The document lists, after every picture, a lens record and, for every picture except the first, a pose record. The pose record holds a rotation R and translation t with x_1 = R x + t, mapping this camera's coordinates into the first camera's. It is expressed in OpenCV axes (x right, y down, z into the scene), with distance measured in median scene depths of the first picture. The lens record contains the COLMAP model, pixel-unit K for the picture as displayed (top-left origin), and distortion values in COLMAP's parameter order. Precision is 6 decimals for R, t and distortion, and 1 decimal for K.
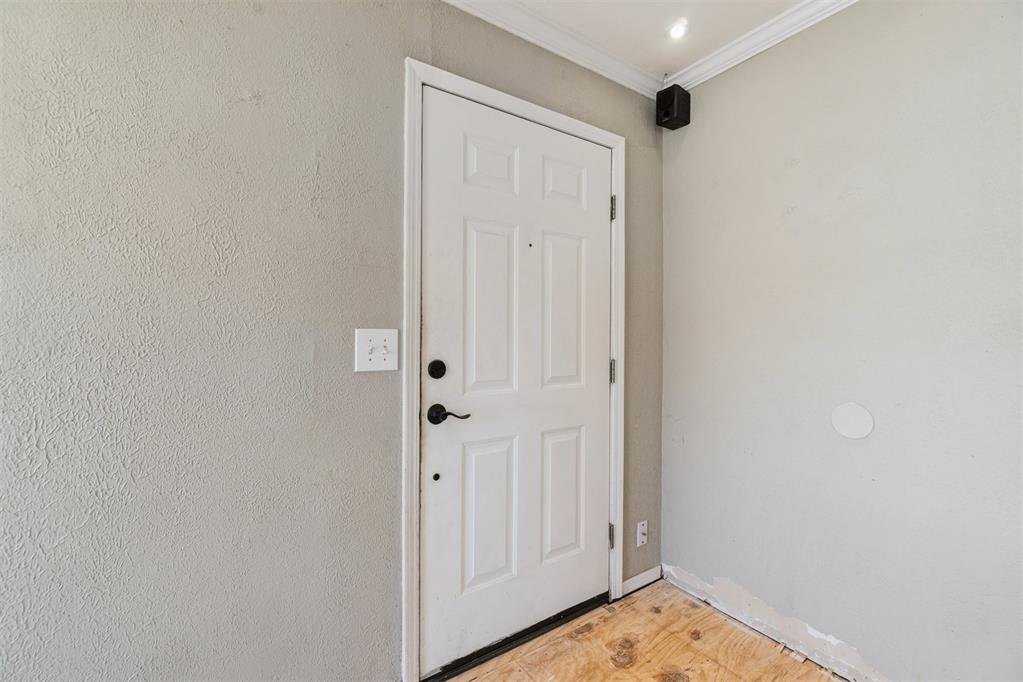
lens RADIAL K [[439.3, 0, 515.0], [0, 439.3, 335.4], [0, 0, 1]] dist [-0.002515, 0.000839]
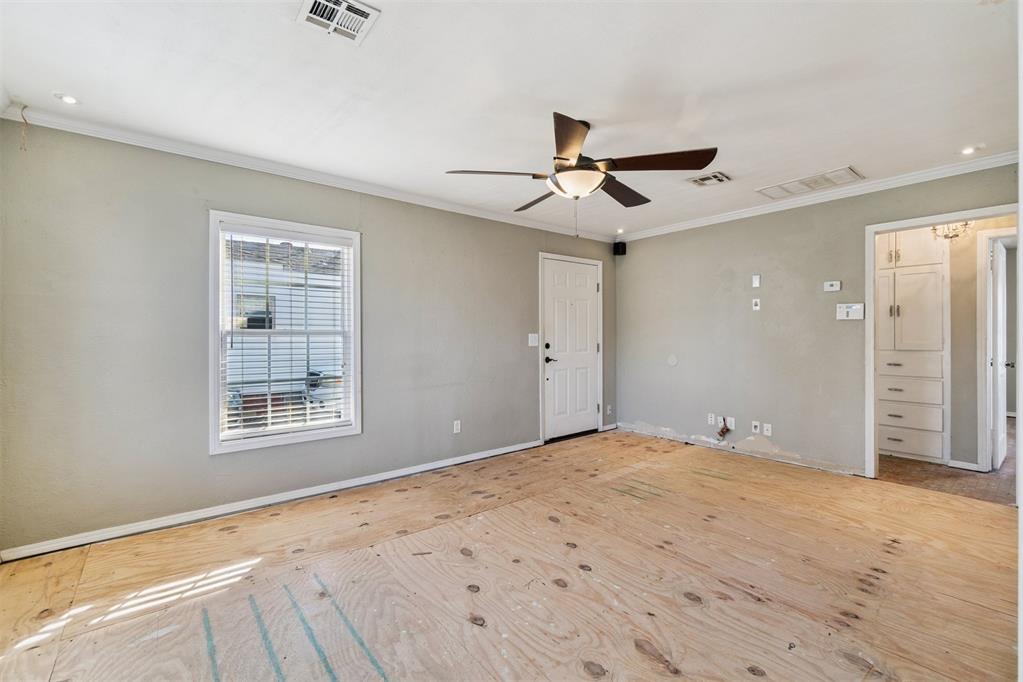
lens RADIAL K [[442.9, 0, 513.5], [0, 442.9, 332.3], [0, 0, 1]] dist [-0.003496, 0.000031]
pose [[0.996145, -0.007521, 0.087394, -0.545592], [0.007455, 0.999972, 0.001080, -0.021604], [-0.087399, -0.000425, 0.996173, -1.701339]]
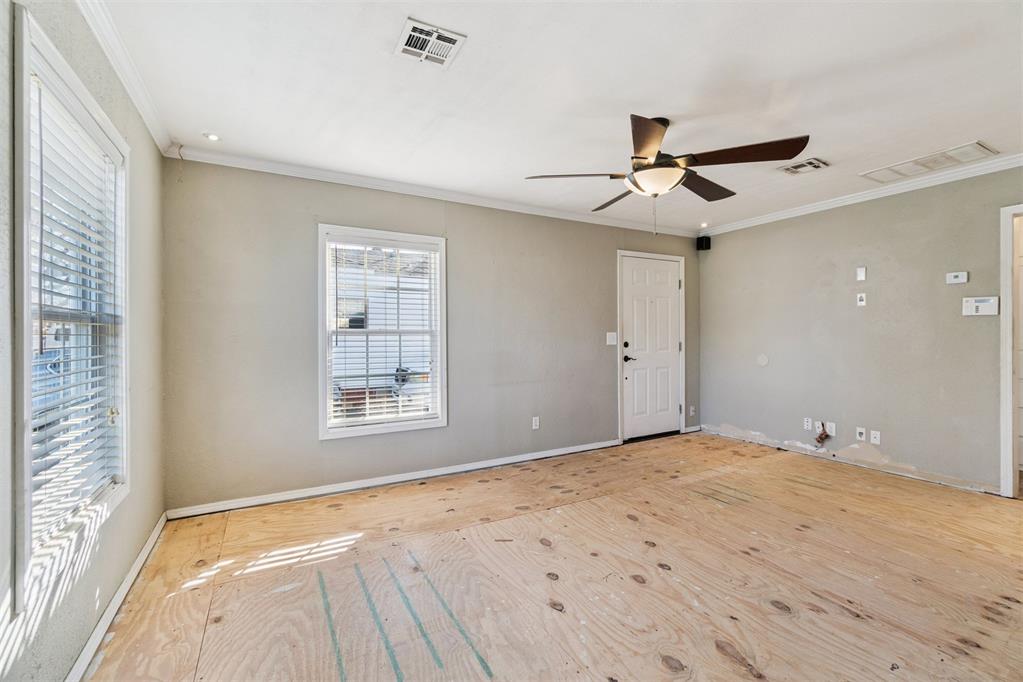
lens RADIAL K [[442.9, 0, 513.5], [0, 442.9, 332.3], [0, 0, 1]] dist [-0.003496, 0.000031]
pose [[0.996191, -0.010021, -0.086622, -0.548937], [0.010283, 0.999944, 0.002579, -0.022186], [0.086591, -0.003460, 0.996238, -1.748133]]
